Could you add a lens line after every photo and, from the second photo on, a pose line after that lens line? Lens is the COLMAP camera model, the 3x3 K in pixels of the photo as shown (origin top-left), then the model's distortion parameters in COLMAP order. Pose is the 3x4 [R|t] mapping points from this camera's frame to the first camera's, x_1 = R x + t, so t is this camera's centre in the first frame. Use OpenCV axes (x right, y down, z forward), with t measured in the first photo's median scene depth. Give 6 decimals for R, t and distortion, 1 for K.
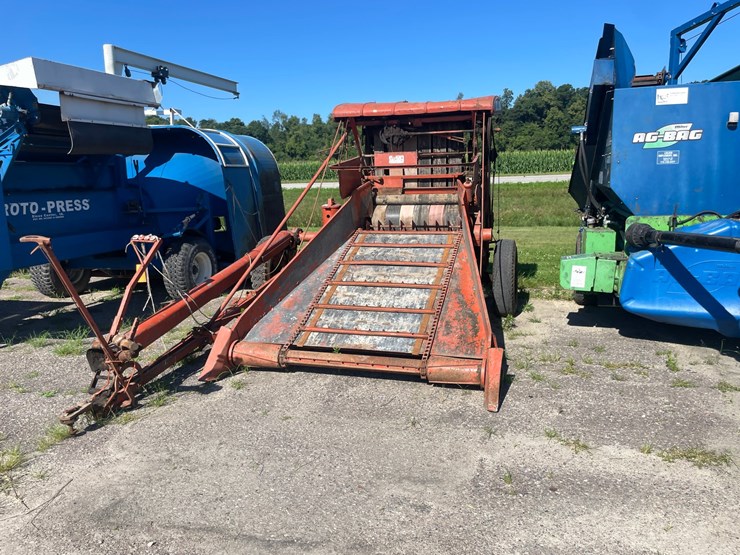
lens RADIAL K [[563.7, 0, 369.7], [0, 563.7, 274.5], [0, 0, 1]] dist [0.090707, -0.129598]
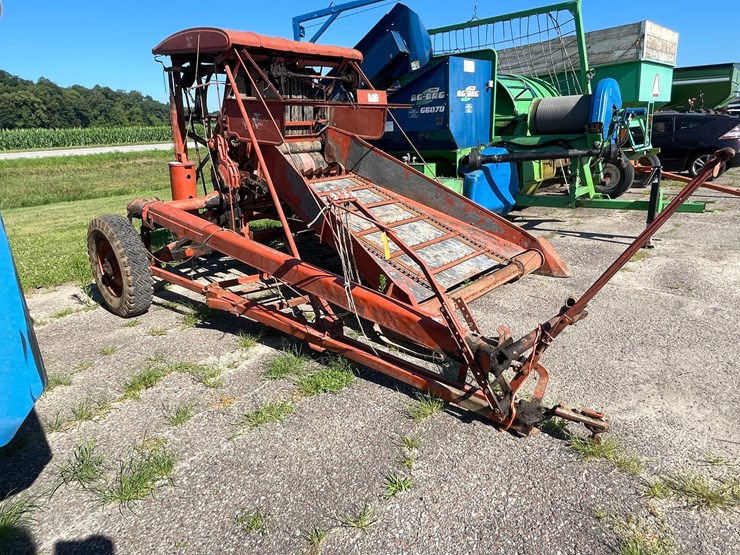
lens RADIAL K [[478.0, 0, 369.3], [0, 478.0, 277.6], [0, 0, 1]] dist [-0.001568, -0.001435]
pose [[0.412436, -0.260148, 0.873052, -0.695328], [0.194284, 0.961429, 0.194701, -0.060127], [-0.890028, 0.089319, 0.447070, 0.603115]]
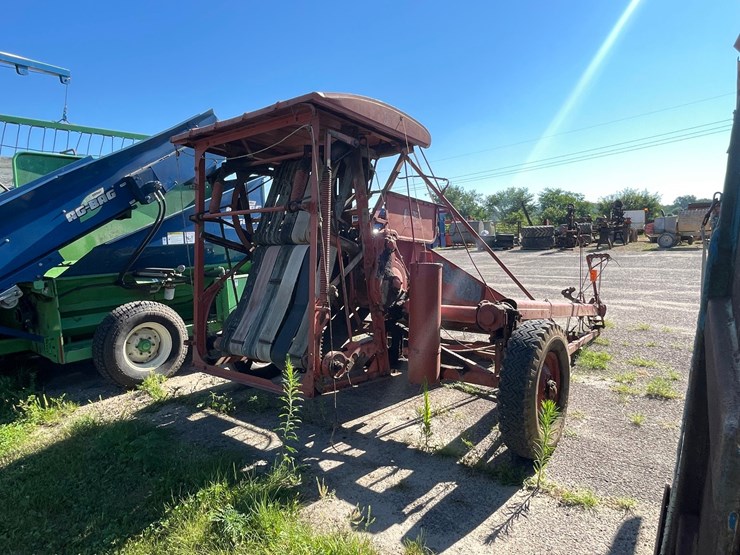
lens RADIAL K [[461.8, 0, 370.3], [0, 461.8, 278.3], [0, 0, 1]] dist [-0.003309, 0.001301]
pose [[-0.929873, 0.023290, 0.367143, -0.233665], [0.124012, 0.959426, 0.253226, -0.290559], [-0.346348, 0.280998, -0.895032, 1.774091]]
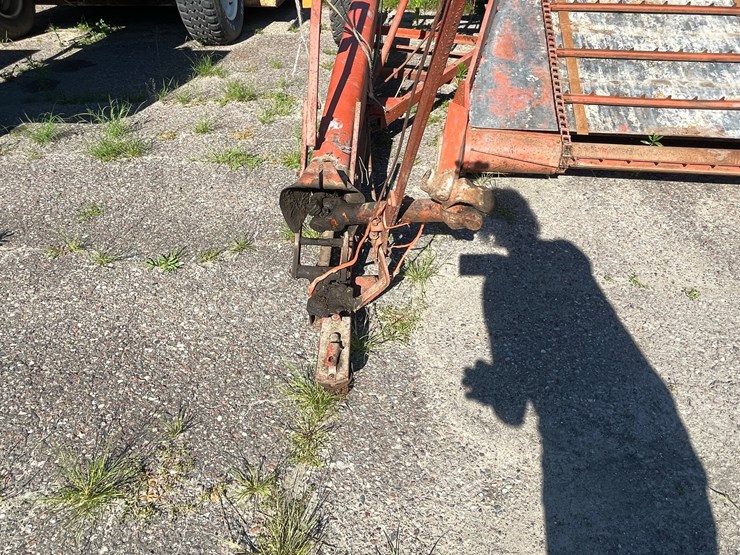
lens RADIAL K [[478.0, 0, 369.3], [0, 478.0, 277.6], [0, 0, 1]] dist [-0.001568, -0.001435]
pose [[0.981417, -0.105808, 0.160082, -0.341094], [0.011352, 0.864794, 0.501998, 0.006626], [-0.191553, -0.490852, 0.849925, 0.450374]]
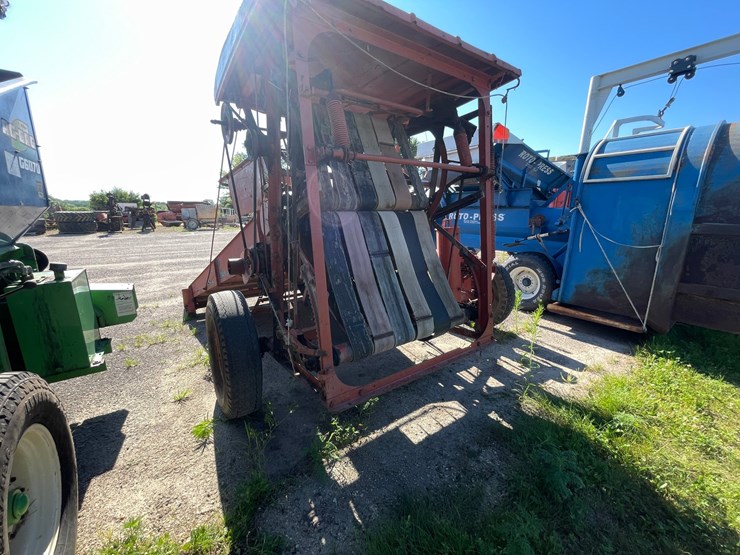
lens RADIAL K [[299.0, 0, 369.7], [0, 299.0, 278.0], [0, 0, 1]] dist [-0.002970, 0.000422]
pose [[-0.609729, 0.191384, -0.769157, 0.432669], [-0.126999, 0.934283, 0.333146, -0.226970], [0.782369, 0.300811, -0.545354, 1.426655]]
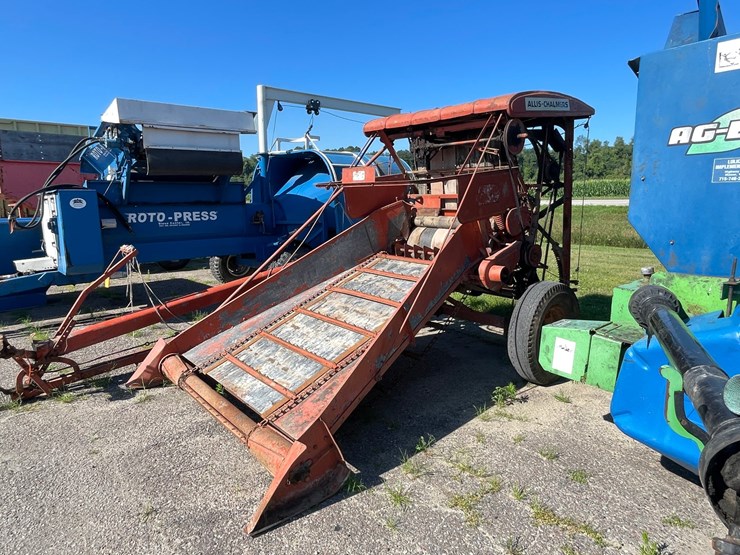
lens RADIAL K [[461.8, 0, 370.3], [0, 461.8, 278.3], [0, 0, 1]] dist [-0.003309, 0.001301]
pose [[0.839458, 0.109137, -0.532353, 0.405433], [-0.103015, 0.993822, 0.041299, -0.074489], [0.533571, 0.020172, 0.845515, 0.391739]]
